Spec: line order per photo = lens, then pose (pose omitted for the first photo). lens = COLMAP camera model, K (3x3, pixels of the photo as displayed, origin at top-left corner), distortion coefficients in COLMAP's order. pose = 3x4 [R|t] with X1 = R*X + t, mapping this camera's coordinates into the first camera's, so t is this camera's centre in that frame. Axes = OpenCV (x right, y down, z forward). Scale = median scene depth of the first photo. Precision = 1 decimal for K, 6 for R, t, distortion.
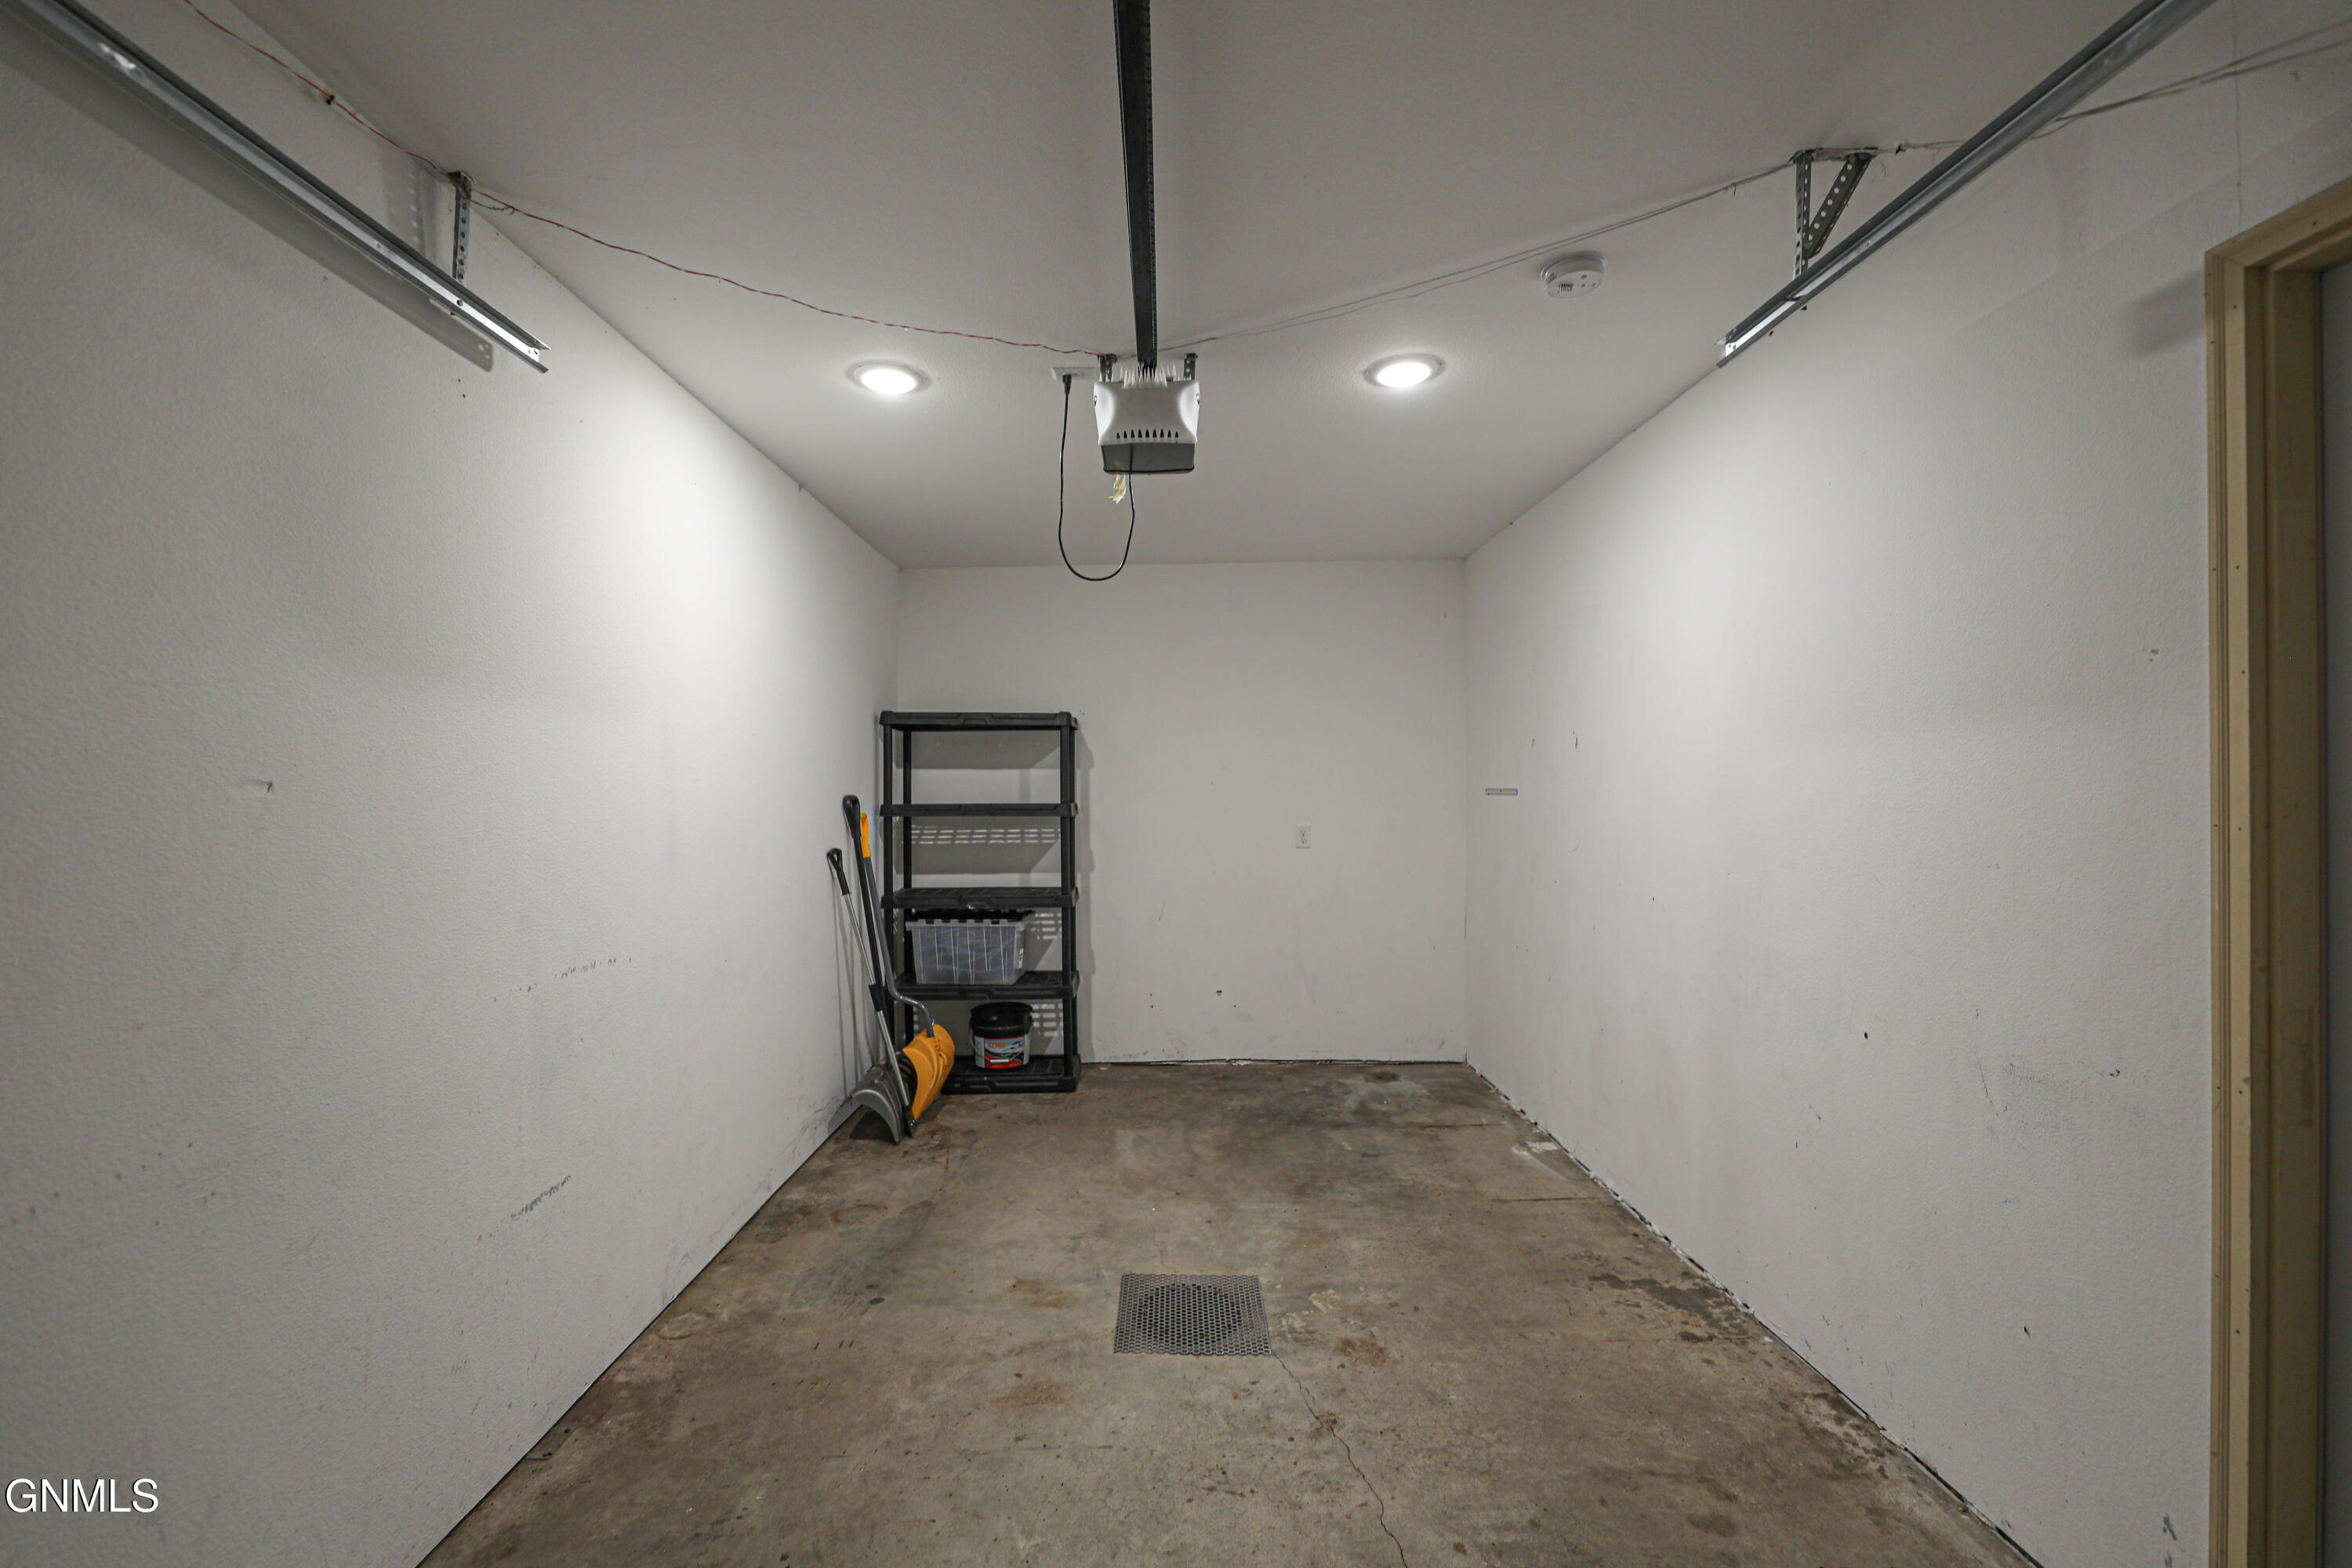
lens RADIAL K [[949.3, 0, 1171.7], [0, 949.3, 788.6], [0, 0, 1]] dist [0.003297, -0.004779]
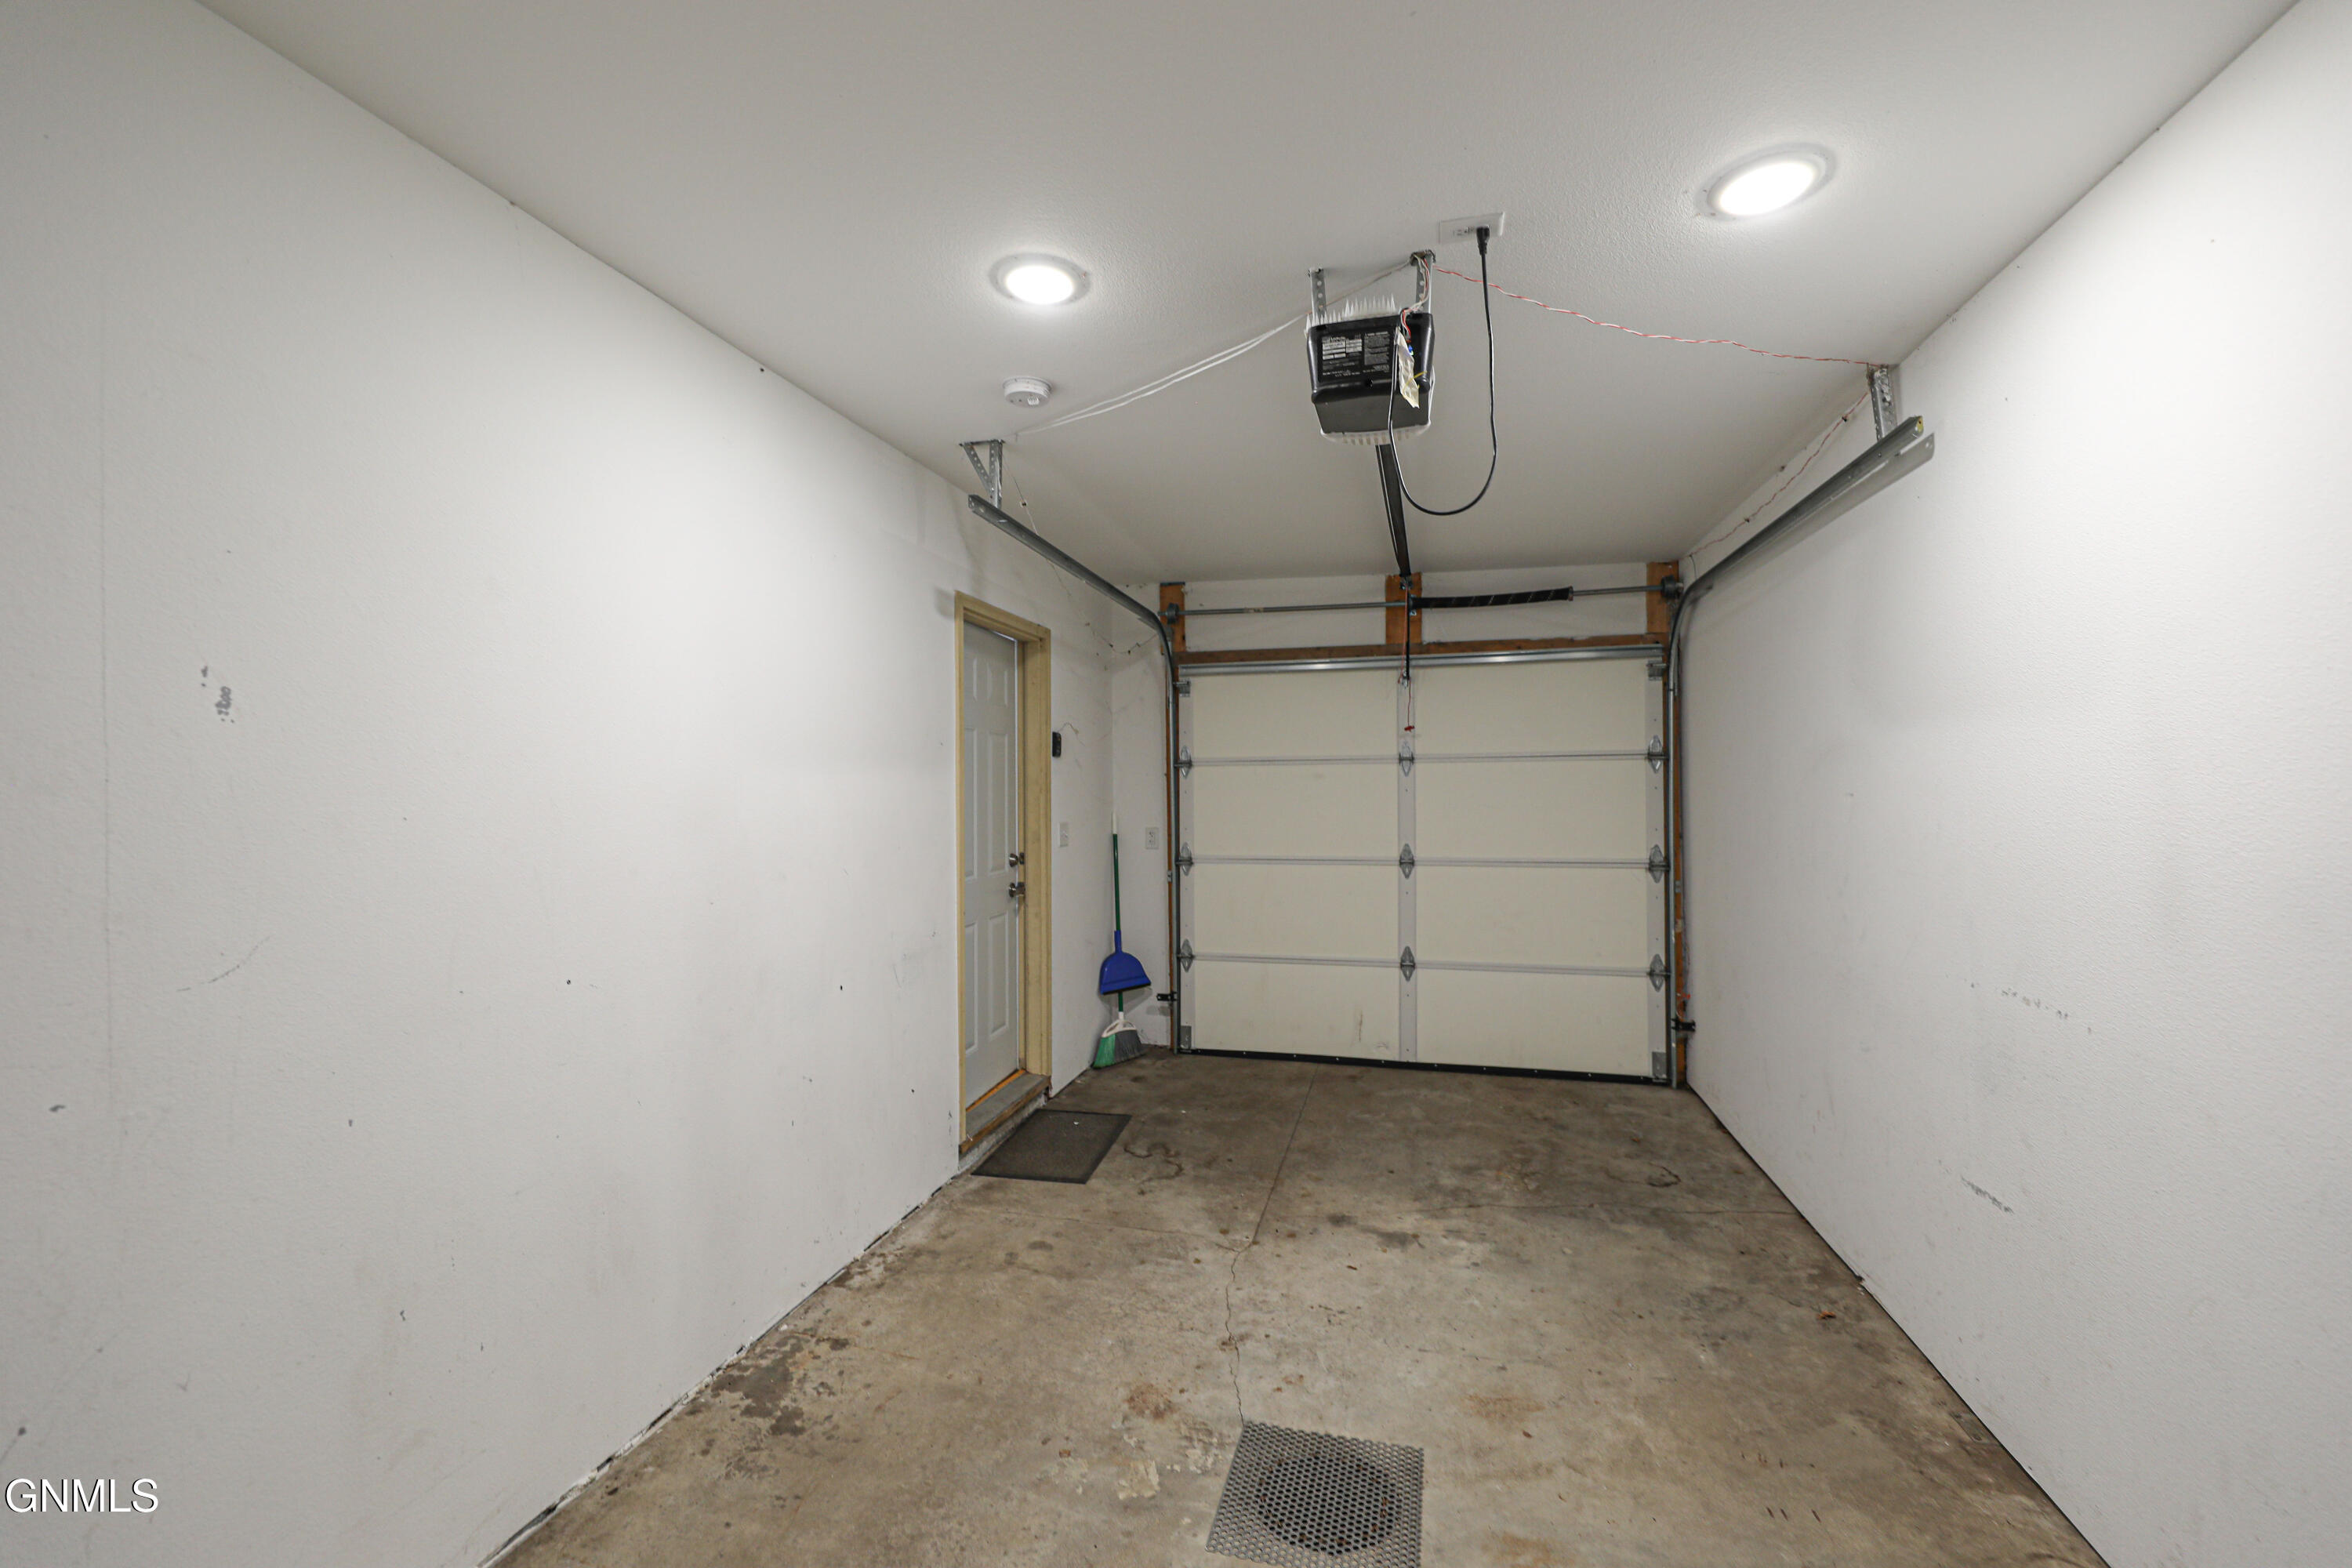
lens RADIAL K [[949.3, 0, 1171.7], [0, 949.3, 788.6], [0, 0, 1]] dist [0.003297, -0.004779]
pose [[-0.962523, 0.009413, 0.271038, -0.085341], [0.007722, 0.999943, -0.007307, -0.009824], [-0.271092, -0.004941, -0.962541, 2.014850]]
